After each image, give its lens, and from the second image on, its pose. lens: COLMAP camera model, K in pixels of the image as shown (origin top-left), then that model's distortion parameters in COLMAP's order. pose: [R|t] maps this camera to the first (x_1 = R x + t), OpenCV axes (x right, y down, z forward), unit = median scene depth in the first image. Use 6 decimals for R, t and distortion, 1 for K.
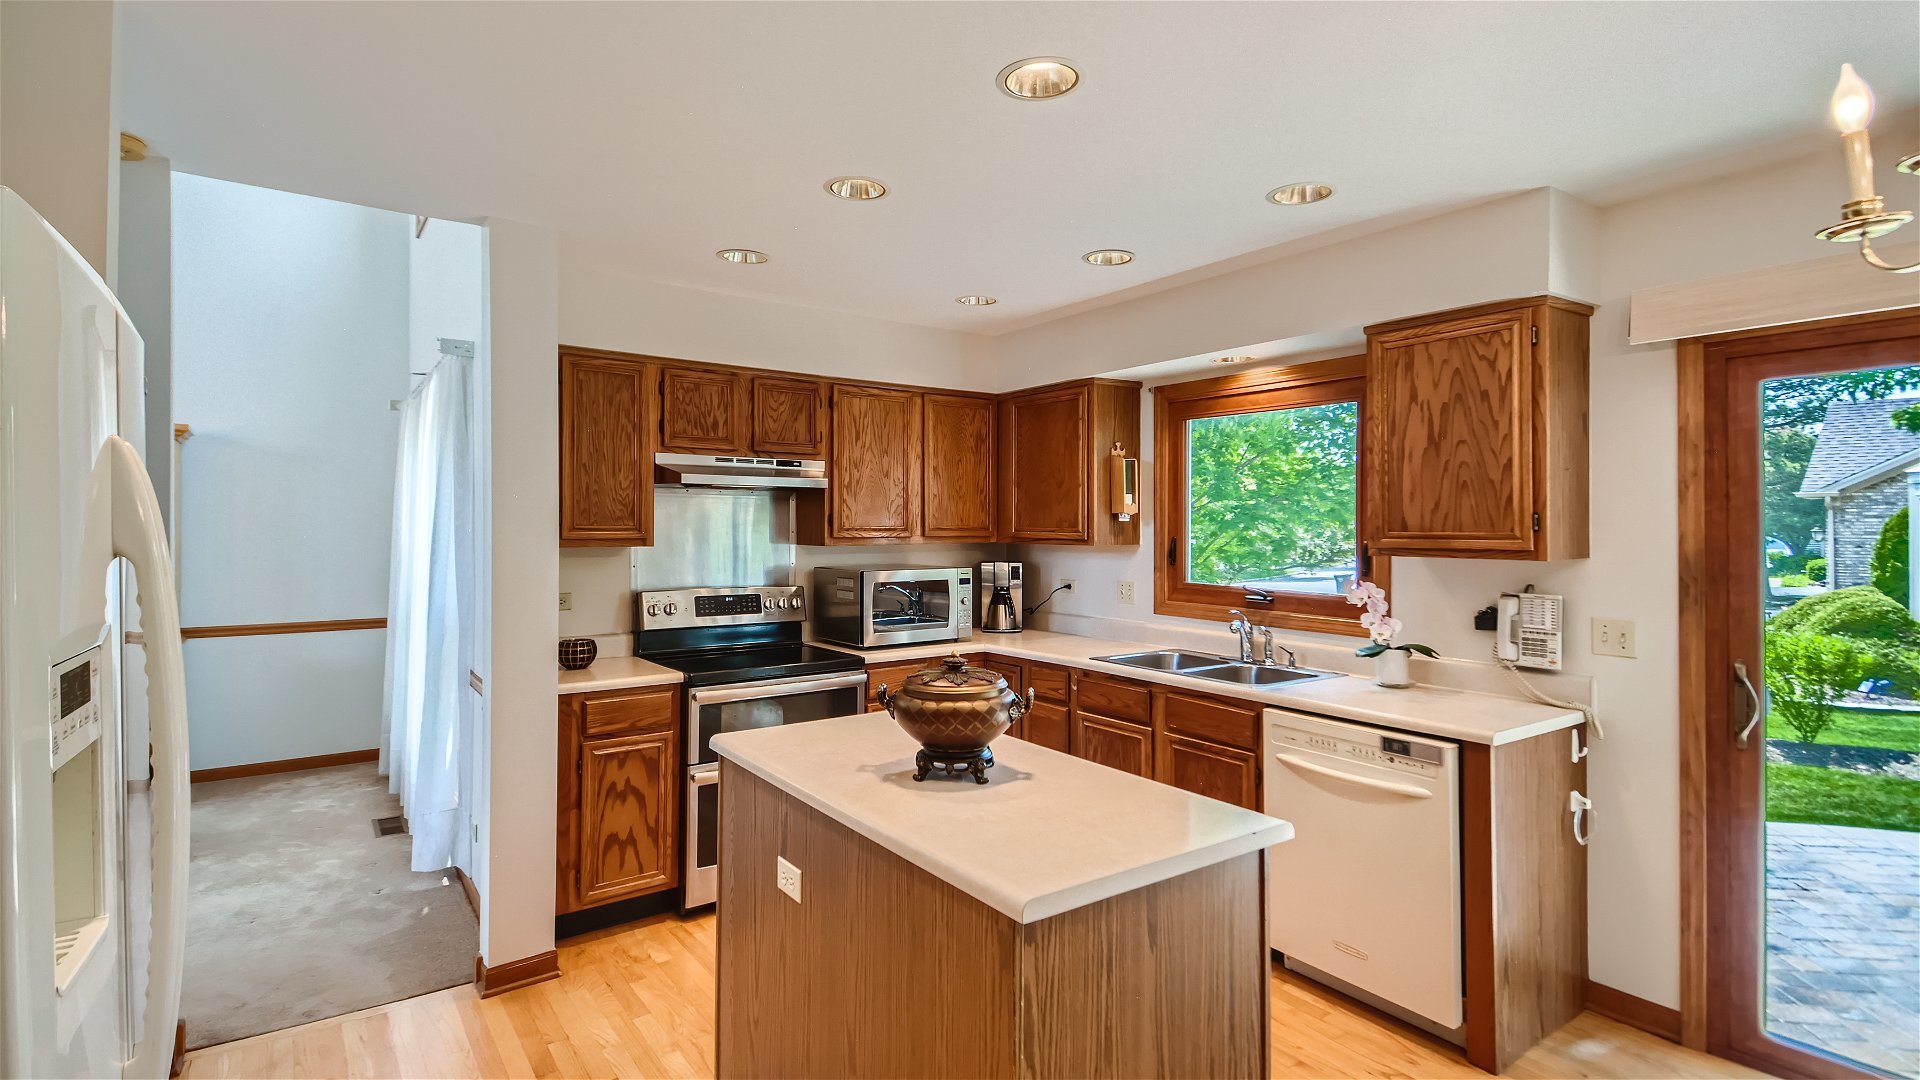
lens RADIAL K [[917.8, 0, 948.0], [0, 917.8, 519.0], [0, 0, 1]] dist [0.014765, -0.000135]
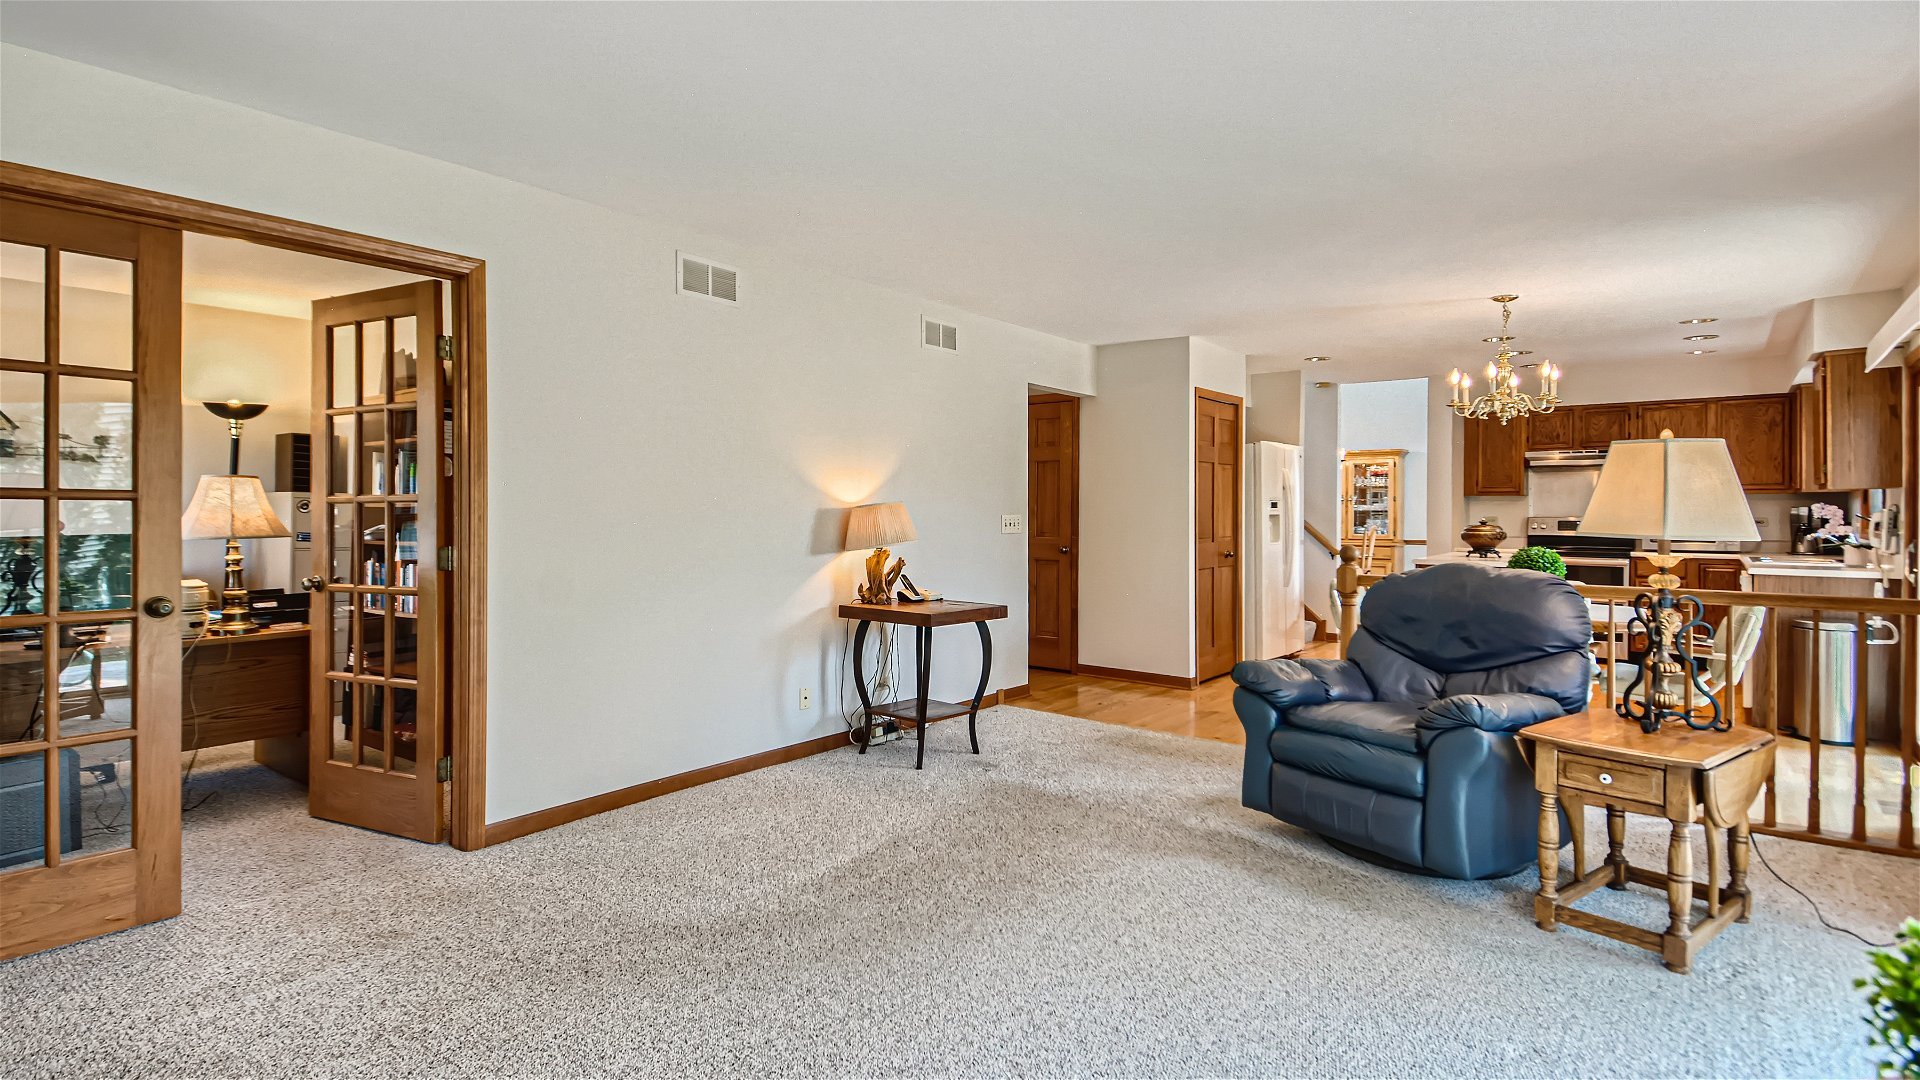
lens RADIAL K [[917.8, 0, 948.0], [0, 917.8, 519.0], [0, 0, 1]] dist [0.014765, -0.000135]
pose [[0.279231, 0.011086, -0.960160, 1.311514], [0.006515, 0.999888, 0.013439, 0.045850], [0.960202, -0.010008, 0.279127, -0.860989]]
